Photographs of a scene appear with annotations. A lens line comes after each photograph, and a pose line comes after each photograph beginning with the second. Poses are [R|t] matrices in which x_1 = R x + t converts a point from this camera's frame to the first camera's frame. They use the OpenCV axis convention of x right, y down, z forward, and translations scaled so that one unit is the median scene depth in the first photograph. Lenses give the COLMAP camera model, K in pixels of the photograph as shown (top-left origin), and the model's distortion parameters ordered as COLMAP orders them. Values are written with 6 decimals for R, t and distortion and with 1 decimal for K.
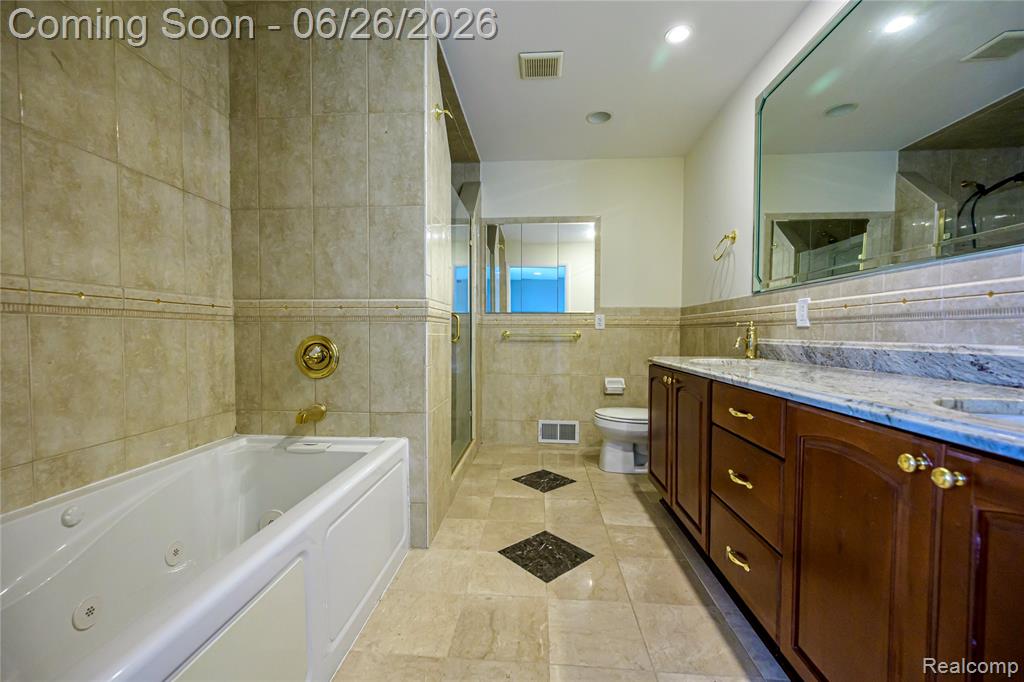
lens RADIAL K [[412.8, 0, 510.7], [0, 412.8, 344.0], [0, 0, 1]] dist [-0.000439, 0.000085]
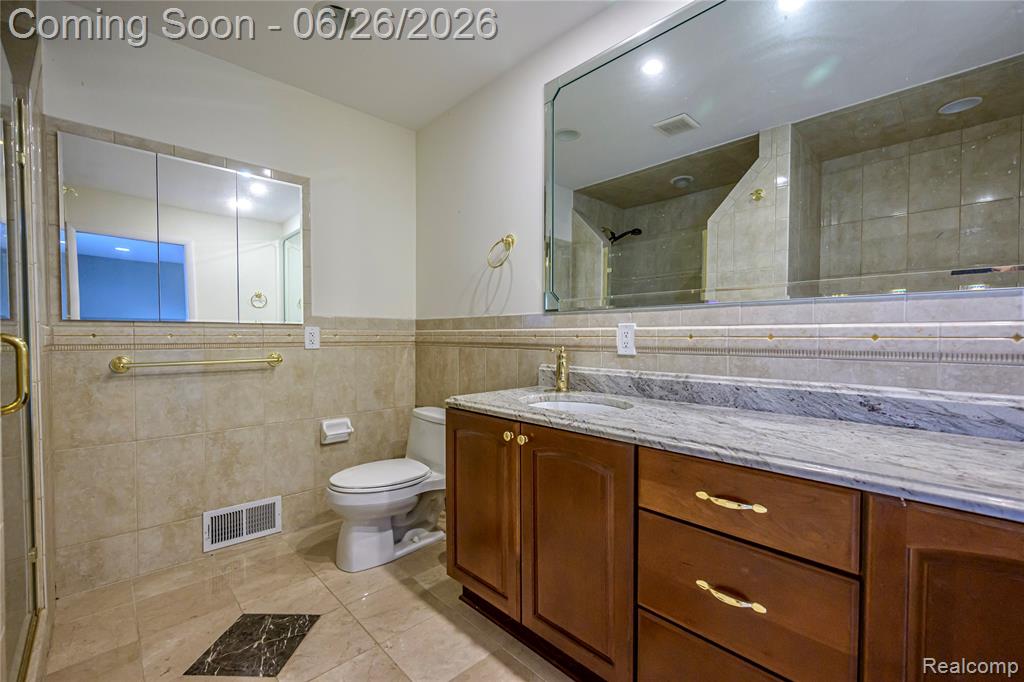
lens RADIAL K [[429.5, 0, 512.2], [0, 429.5, 346.0], [0, 0, 1]] dist [-0.001083, -0.000496]
pose [[0.670673, -0.020100, 0.741481, -0.105890], [0.020742, 0.999750, 0.008339, -0.052142], [-0.741463, 0.009787, 0.670922, 0.390724]]
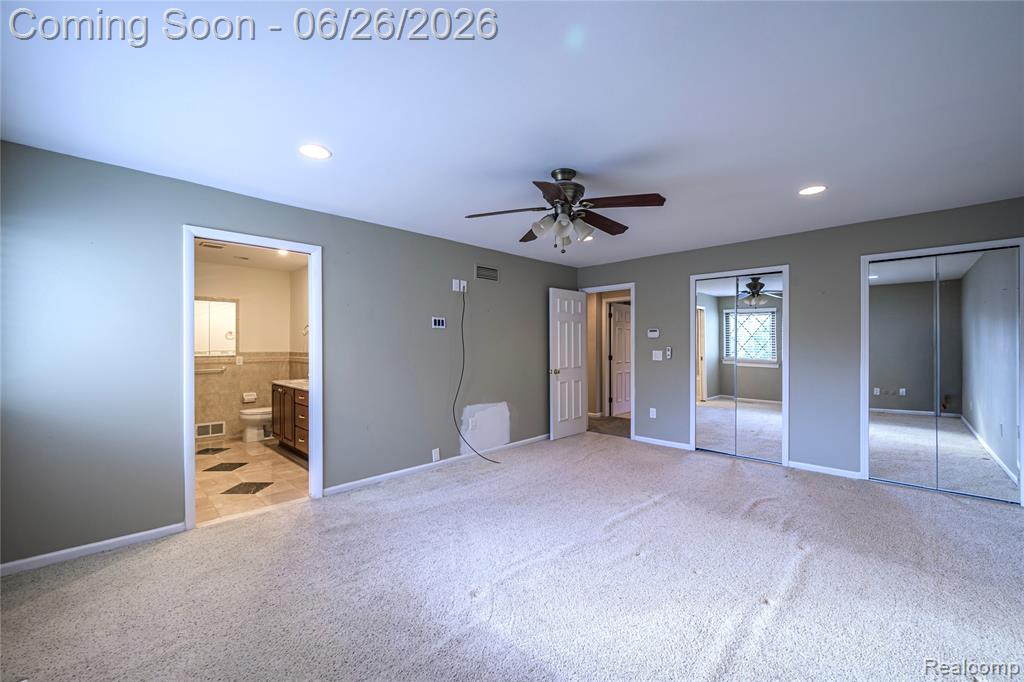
lens RADIAL K [[403.1, 0, 507.7], [0, 403.1, 342.1], [0, 0, 1]] dist [-0.000713, 0.000045]
pose [[0.653083, -0.002221, 0.757283, -0.422352], [0.027482, 0.999407, -0.020769, -0.086016], [-0.756787, 0.034376, 0.652757, -1.224058]]
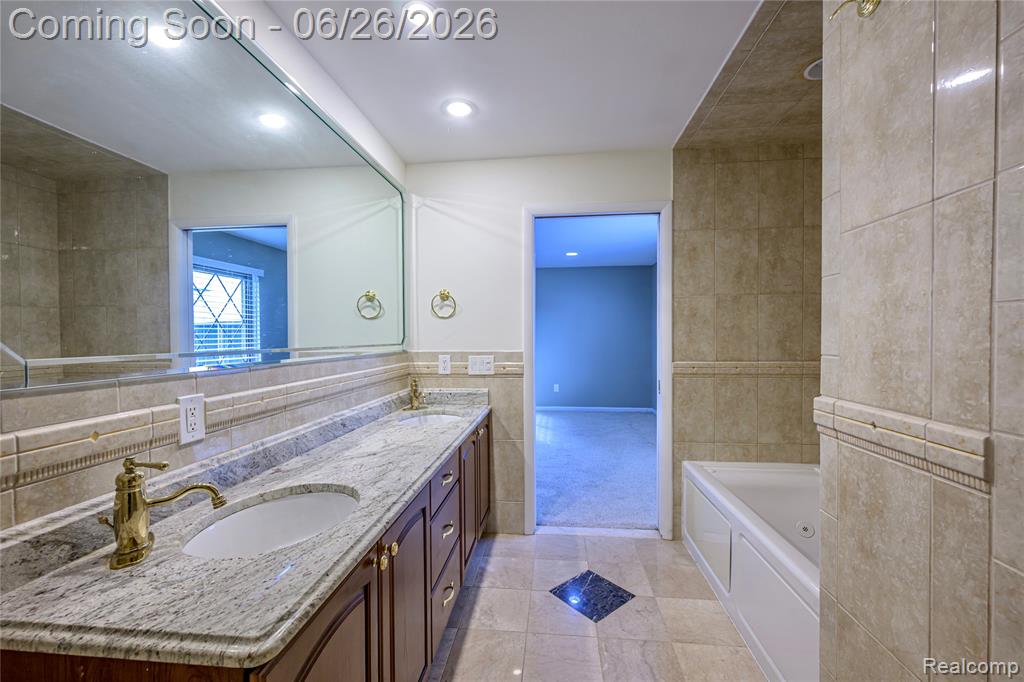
lens RADIAL K [[412.8, 0, 510.7], [0, 412.8, 344.0], [0, 0, 1]] dist [-0.000439, 0.000085]
pose [[-0.999149, 0.002002, 0.041198, 0.153632], [0.003830, 0.999009, 0.044341, -0.146814], [-0.041069, 0.044461, -0.998167, 1.104786]]
